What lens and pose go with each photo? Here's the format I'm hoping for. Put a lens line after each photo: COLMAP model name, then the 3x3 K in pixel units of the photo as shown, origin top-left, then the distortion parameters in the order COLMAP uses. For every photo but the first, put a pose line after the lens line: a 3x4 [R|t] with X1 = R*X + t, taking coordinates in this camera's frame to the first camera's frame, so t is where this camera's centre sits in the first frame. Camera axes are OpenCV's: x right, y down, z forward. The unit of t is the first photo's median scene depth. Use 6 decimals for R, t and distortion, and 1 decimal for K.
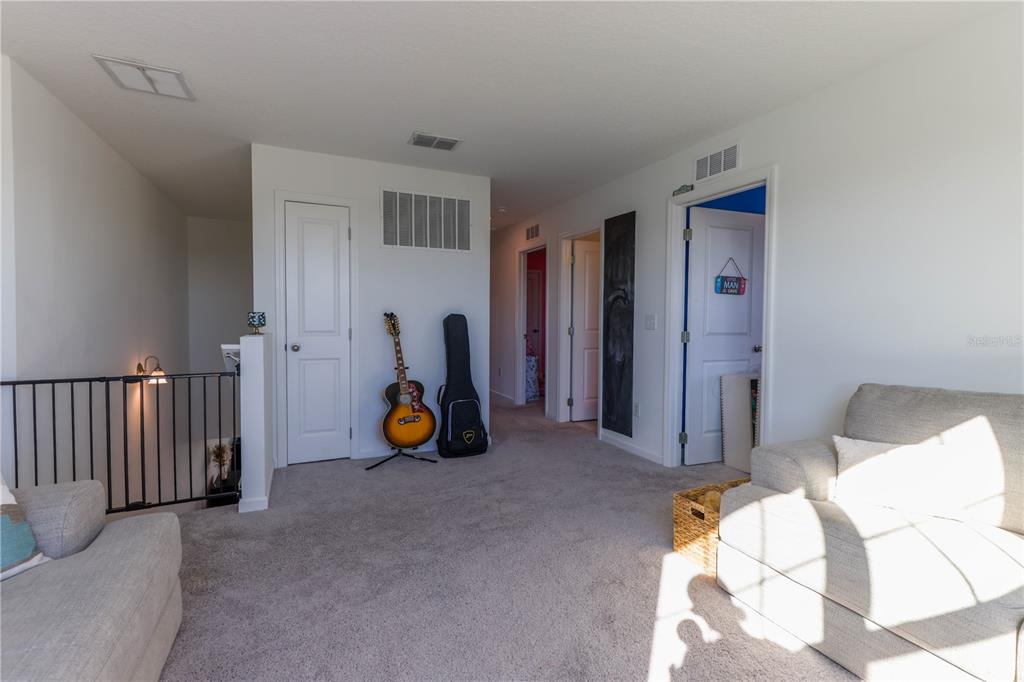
lens RADIAL K [[463.6, 0, 512.1], [0, 463.6, 331.9], [0, 0, 1]] dist [0.001338, -0.000576]
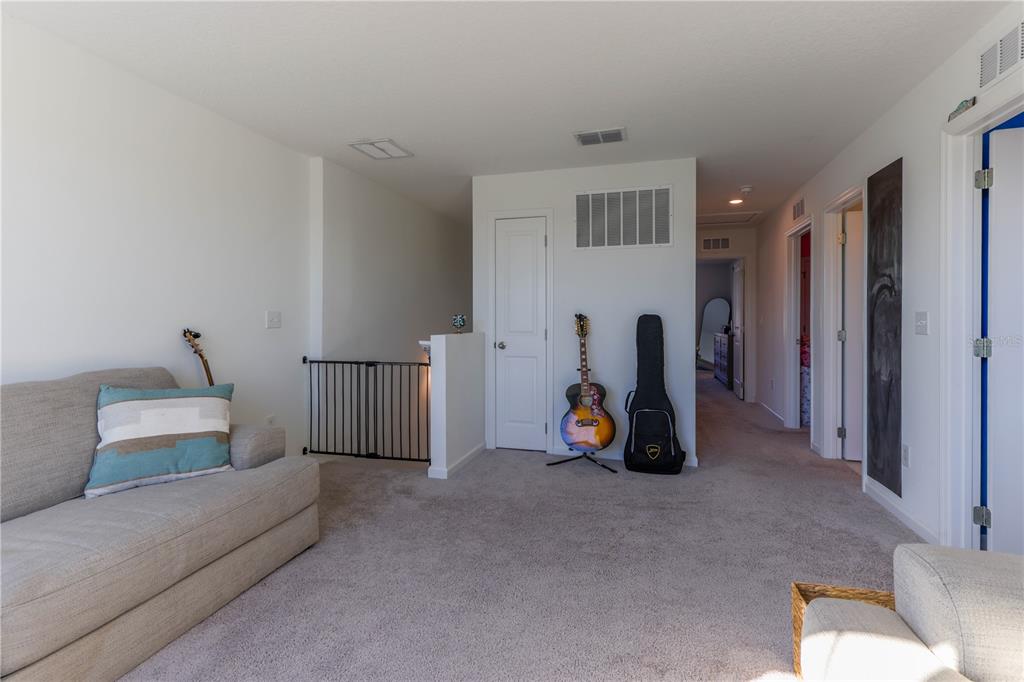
lens RADIAL K [[464.7, 0, 512.8], [0, 464.7, 318.9], [0, 0, 1]] dist [0.003884, -0.000446]
pose [[0.763729, -0.006517, -0.645504, 0.283642], [-0.014188, 0.999538, -0.026879, -0.001473], [0.645381, 0.029687, 0.763284, 0.135538]]
